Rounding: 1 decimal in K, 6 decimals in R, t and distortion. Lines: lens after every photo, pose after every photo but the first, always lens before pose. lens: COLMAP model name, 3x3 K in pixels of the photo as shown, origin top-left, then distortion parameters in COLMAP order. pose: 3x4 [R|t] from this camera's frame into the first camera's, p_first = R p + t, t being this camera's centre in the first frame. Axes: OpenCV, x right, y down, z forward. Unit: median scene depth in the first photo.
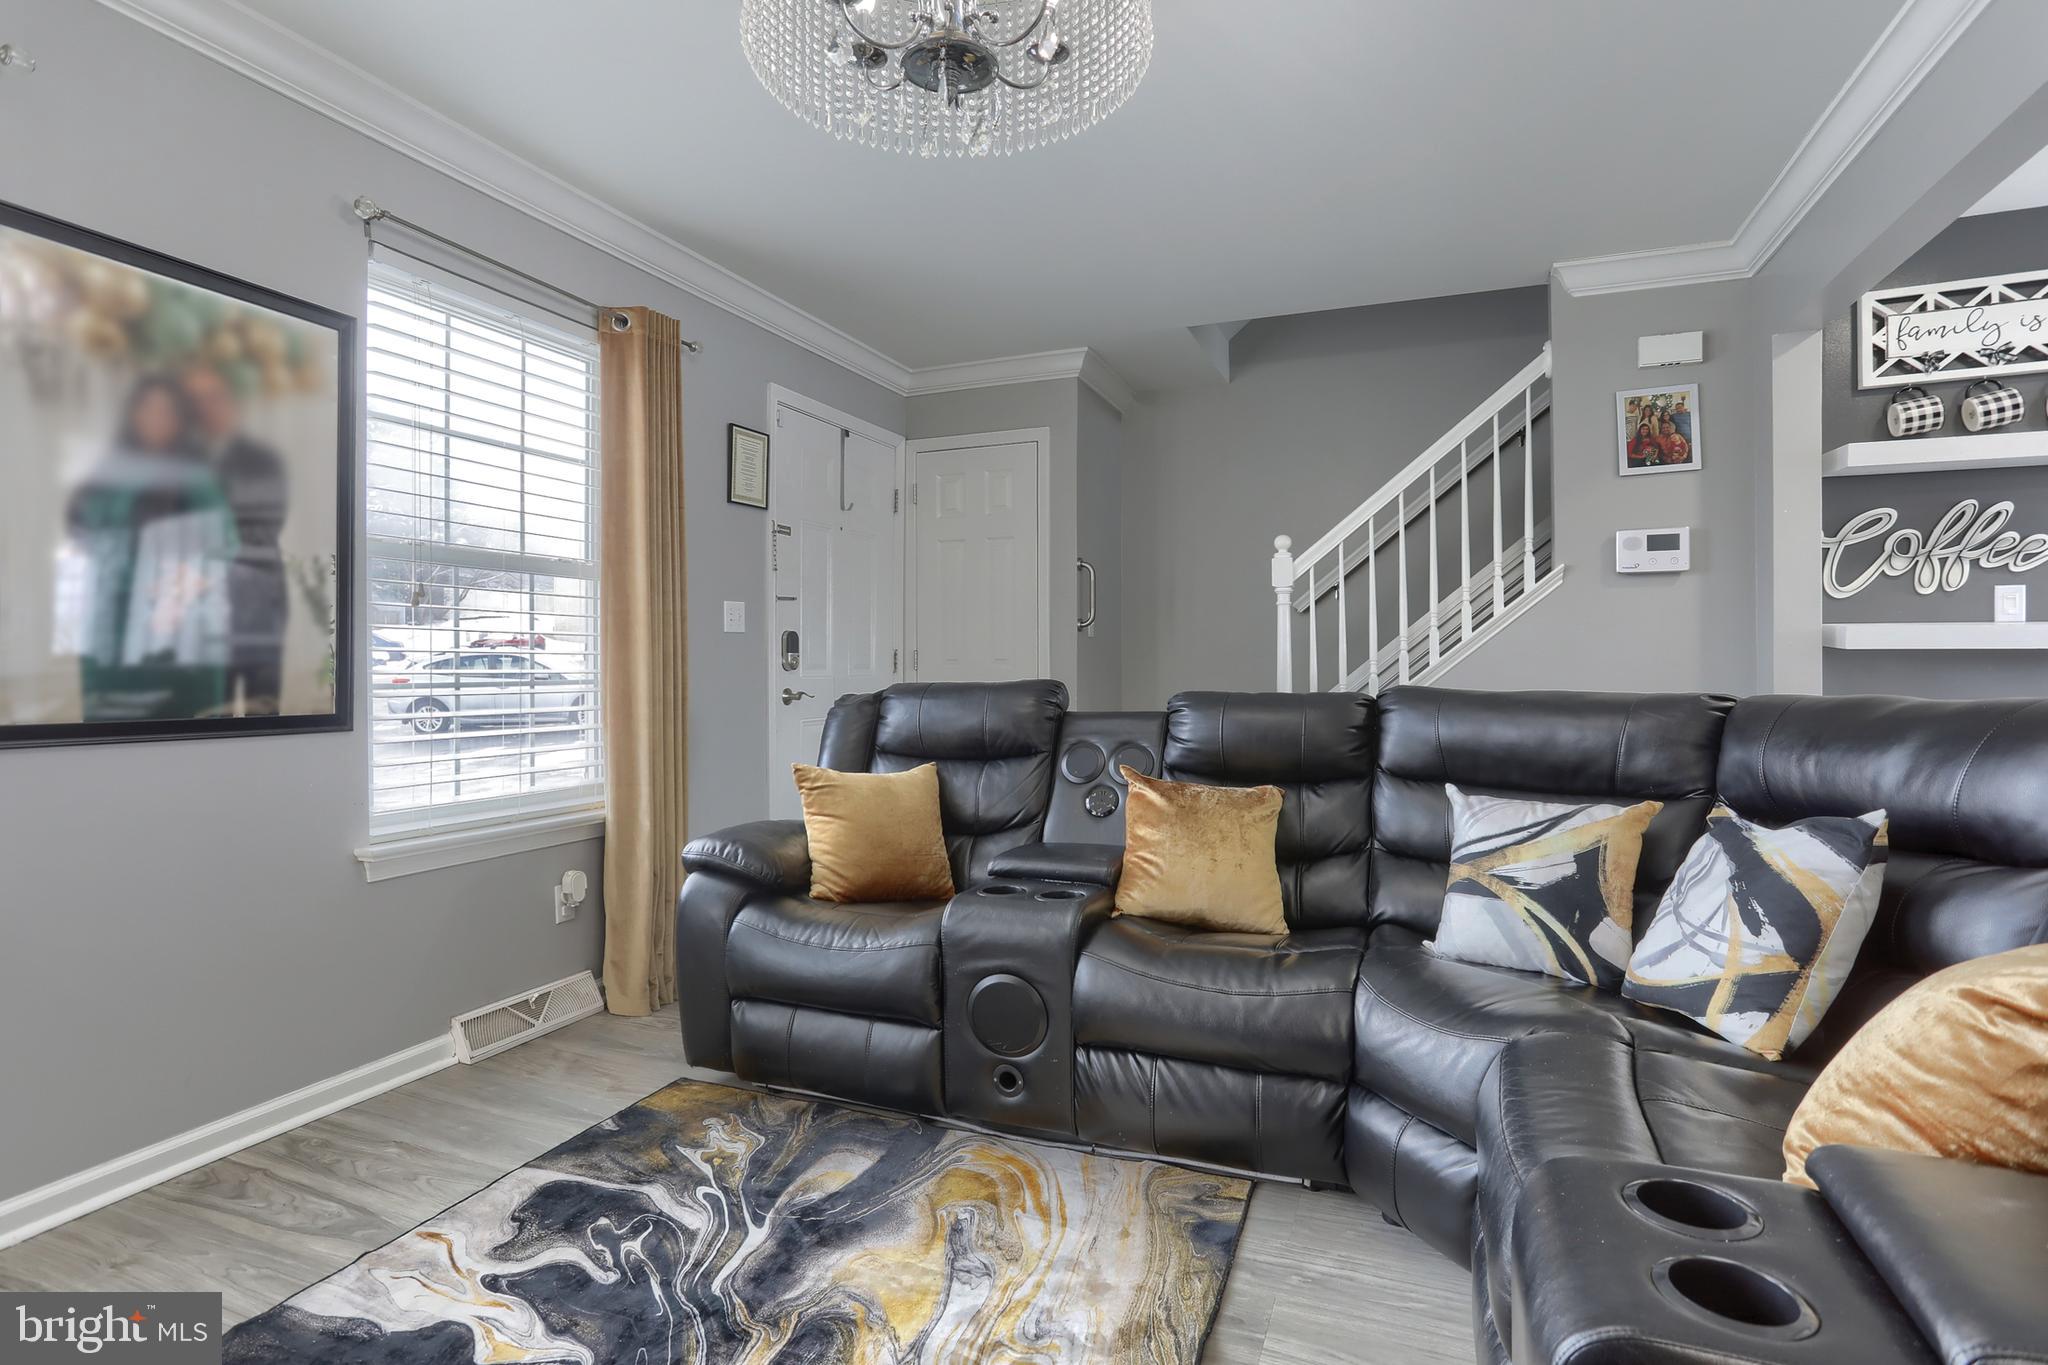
lens RADIAL K [[1037.1, 0, 1011.8], [0, 1037.1, 664.8], [0, 0, 1]] dist [-0.025143, 0.019212]
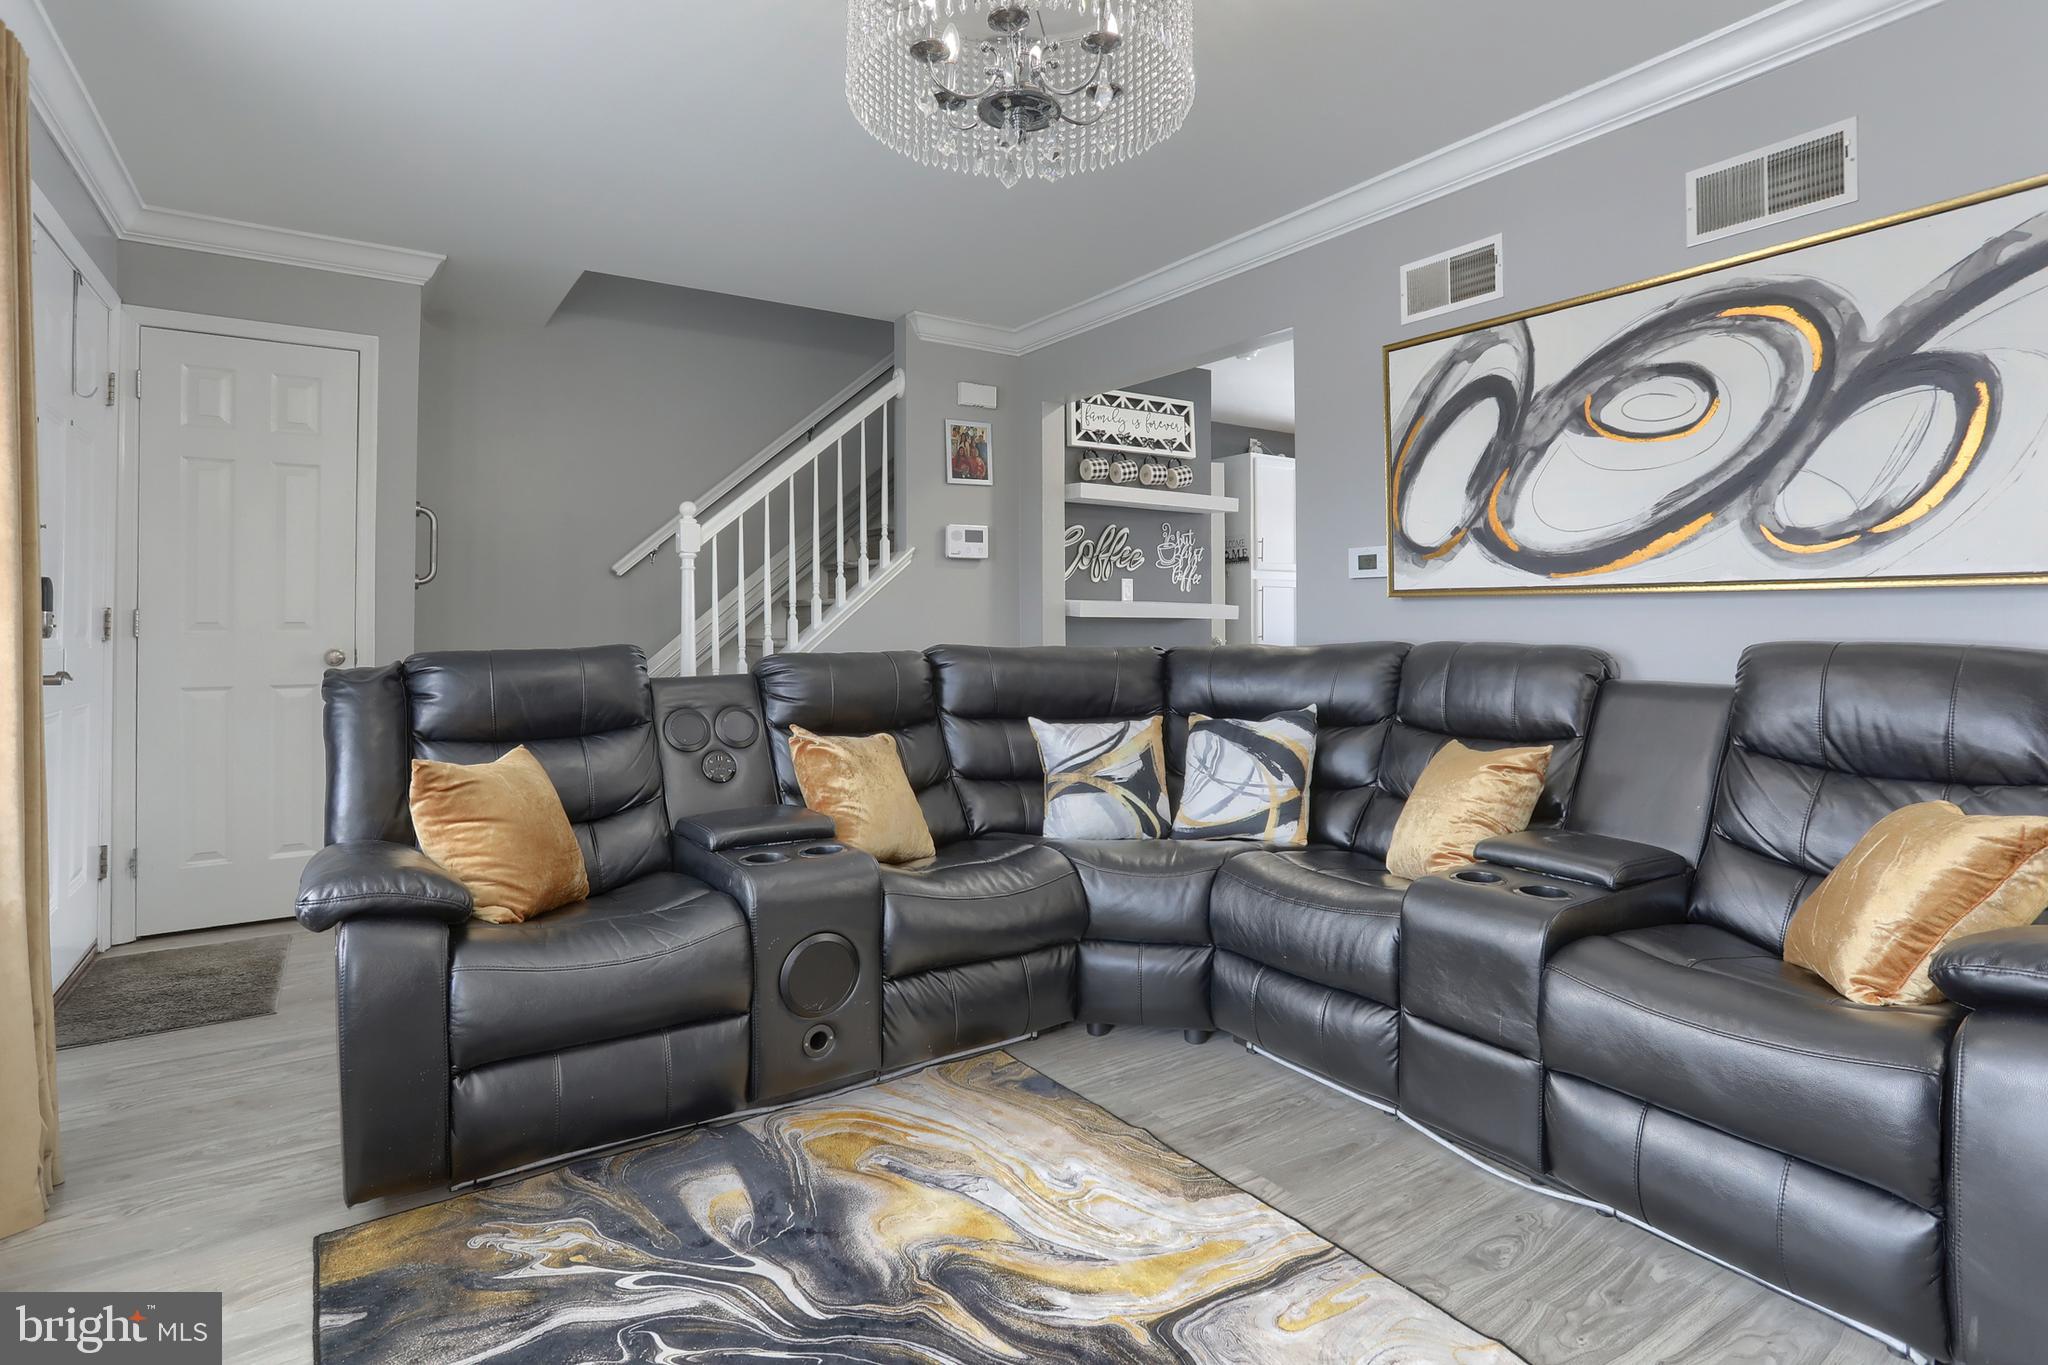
lens RADIAL K [[1037.1, 0, 1062.4], [0, 1037.1, 618.4], [0, 0, 1]] dist [-0.025143, 0.019212]
pose [[0.552539, 0.004983, 0.833472, -0.656722], [0.002035, 0.999971, -0.007327, -0.001604], [-0.833485, 0.005745, 0.552513, 0.225319]]
